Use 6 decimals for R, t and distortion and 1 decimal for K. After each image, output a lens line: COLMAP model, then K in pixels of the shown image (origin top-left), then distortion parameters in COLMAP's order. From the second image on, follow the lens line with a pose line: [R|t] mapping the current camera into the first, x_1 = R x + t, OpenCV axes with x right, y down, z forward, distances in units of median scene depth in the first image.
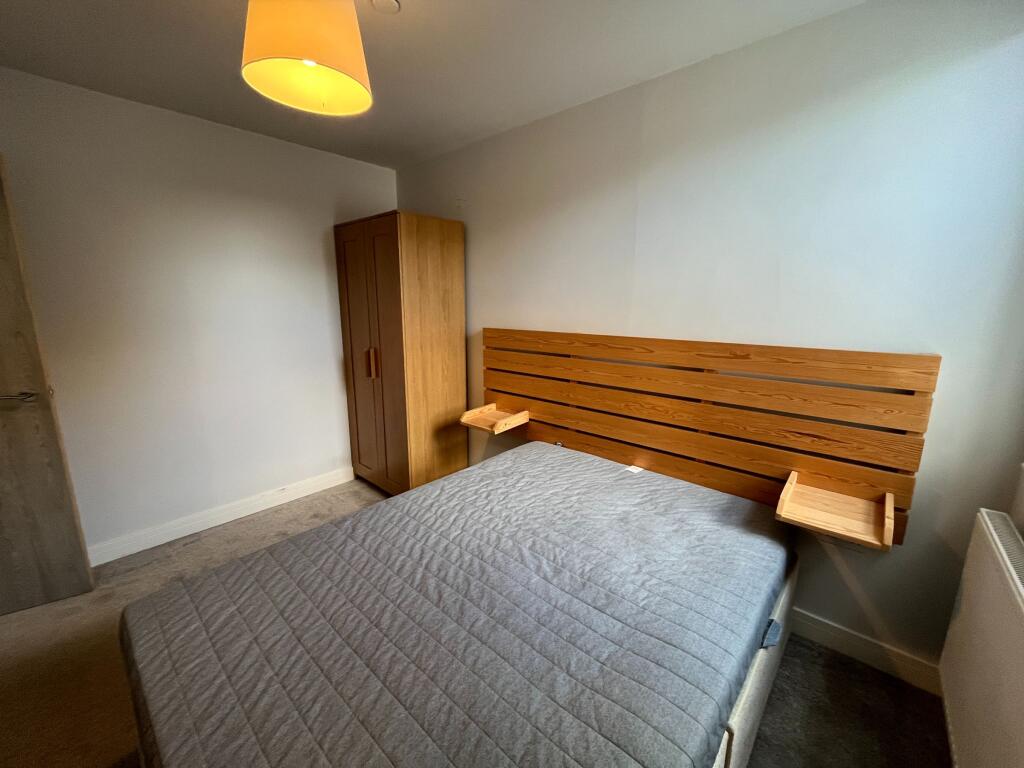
lens RADIAL K [[411.9, 0, 511.7], [0, 411.9, 385.1], [0, 0, 1]] dist [-0.004381, -0.000535]
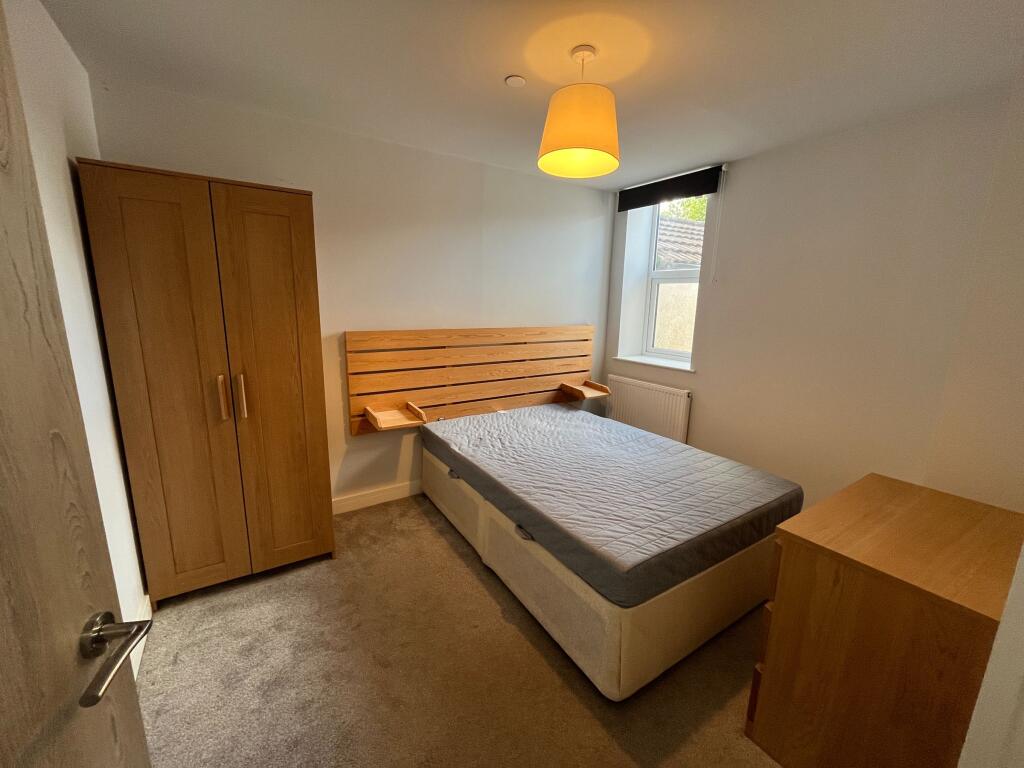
lens RADIAL K [[411.9, 0, 509.1], [0, 411.9, 380.4], [0, 0, 1]] dist [-0.004381, -0.000535]
pose [[0.267136, -0.187053, 0.945331, -1.035004], [0.182231, 0.973086, 0.141049, -0.114129], [-0.946272, 0.134589, 0.294033, 0.450518]]
